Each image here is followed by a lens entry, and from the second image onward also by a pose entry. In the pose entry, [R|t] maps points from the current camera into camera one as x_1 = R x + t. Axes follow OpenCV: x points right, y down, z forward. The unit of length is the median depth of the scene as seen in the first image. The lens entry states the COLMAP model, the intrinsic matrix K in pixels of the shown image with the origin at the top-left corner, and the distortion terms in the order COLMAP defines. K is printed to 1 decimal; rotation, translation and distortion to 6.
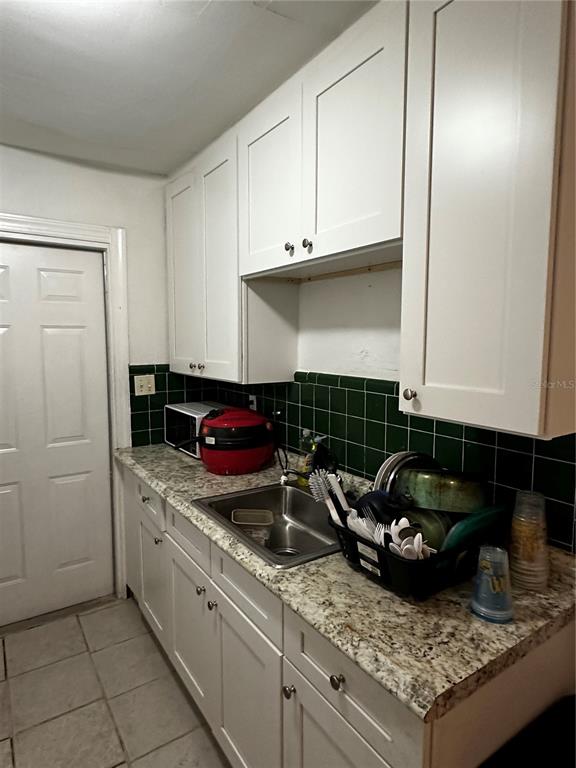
lens RADIAL K [[449.2, 0, 286.6], [0, 449.2, 384.1], [0, 0, 1]] dist [0.015966, 0.000139]
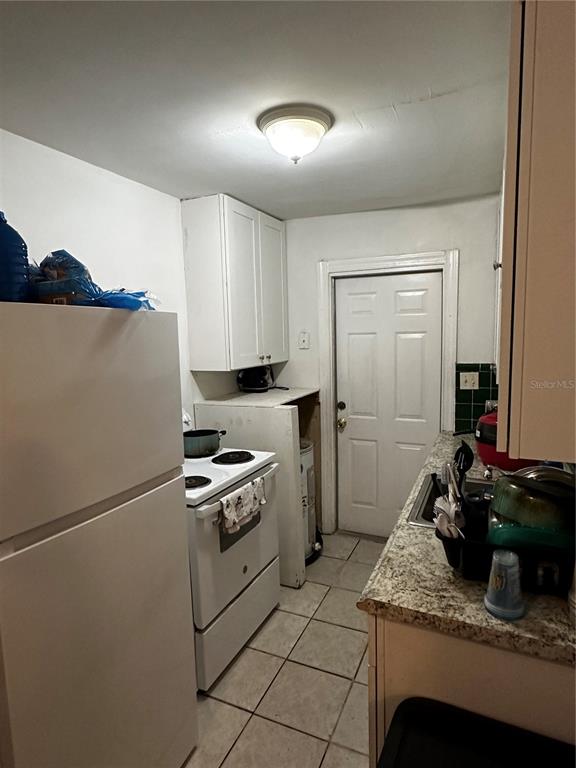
lens RADIAL K [[449.2, 0, 285.9], [0, 449.2, 384.1], [0, 0, 1]] dist [0.015966, 0.000139]
pose [[0.524378, 0.086049, -0.847126, 0.447855], [-0.068006, 0.995935, 0.059068, -0.027631], [0.848766, 0.026635, 0.528098, -0.013119]]
